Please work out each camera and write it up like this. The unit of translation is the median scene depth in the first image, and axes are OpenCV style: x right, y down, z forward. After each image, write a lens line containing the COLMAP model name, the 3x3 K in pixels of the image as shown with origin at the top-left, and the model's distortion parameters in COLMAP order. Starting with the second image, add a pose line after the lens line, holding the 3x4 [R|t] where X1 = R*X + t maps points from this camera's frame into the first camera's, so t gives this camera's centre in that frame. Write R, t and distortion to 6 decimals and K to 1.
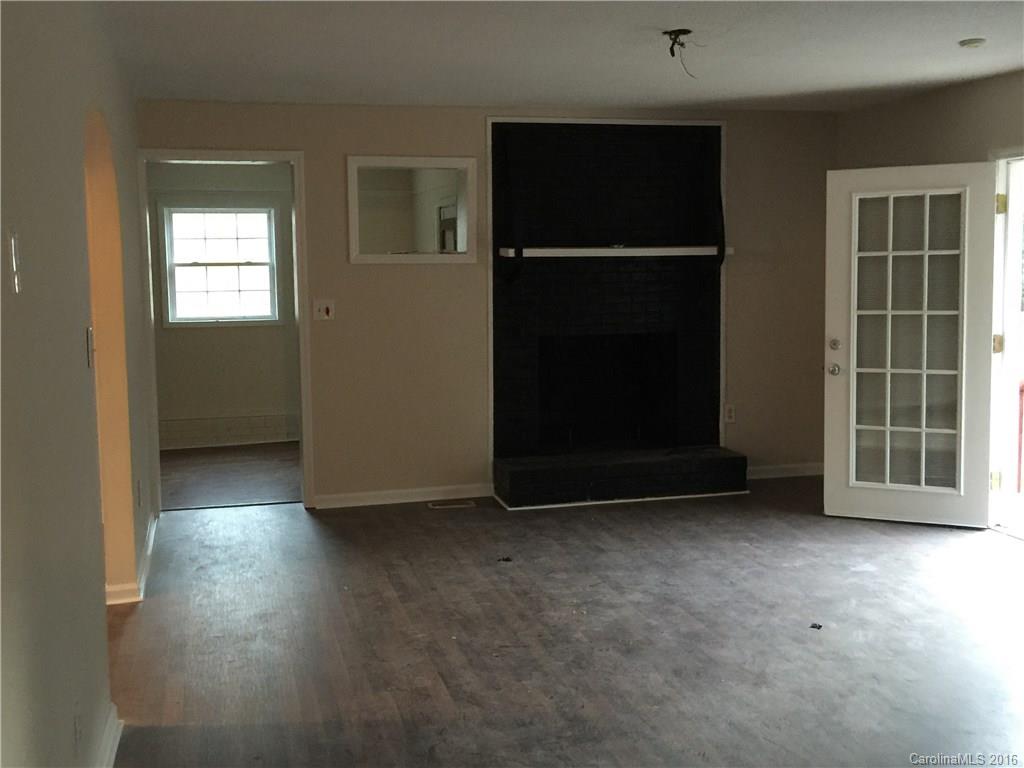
lens RADIAL K [[1174.9, 0, 553.1], [0, 1174.9, 379.7], [0, 0, 1]] dist [0.081297, 0.000000]
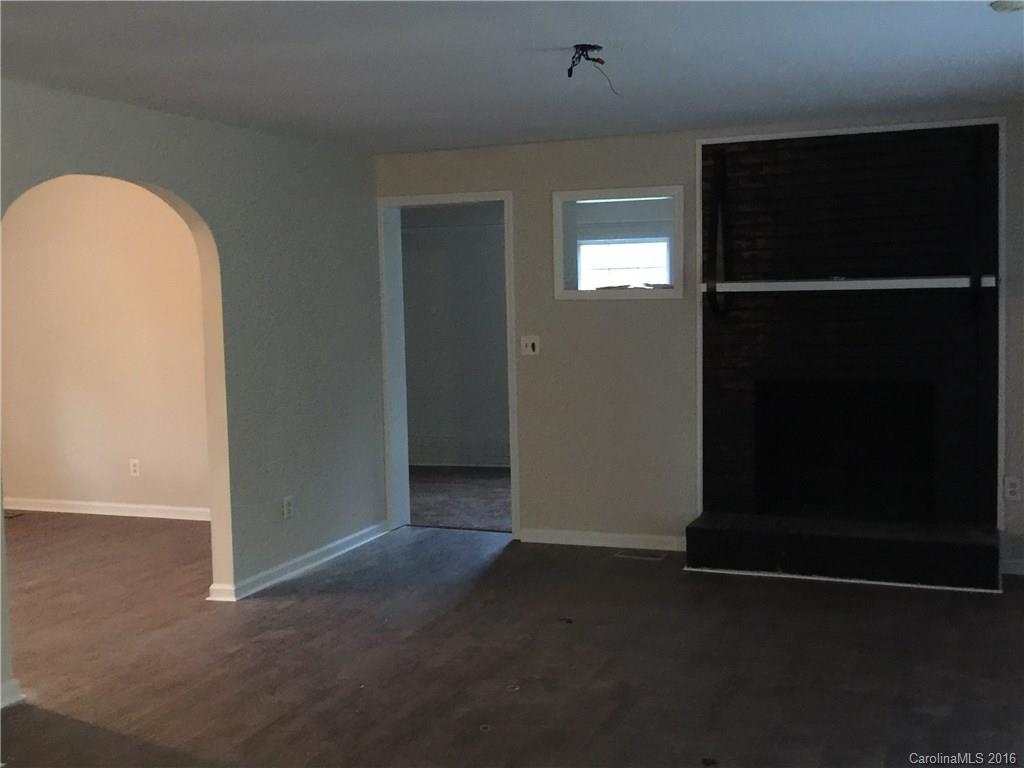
lens RADIAL K [[1174.9, 0, 512.9], [0, 1174.9, 384.8], [0, 0, 1]] dist [0.081297, 0.000000]
pose [[0.810114, 0.043022, -0.584691, 0.371693], [-0.054635, 0.998504, -0.002228, -0.022104], [0.583721, 0.033750, 0.811253, 0.173910]]
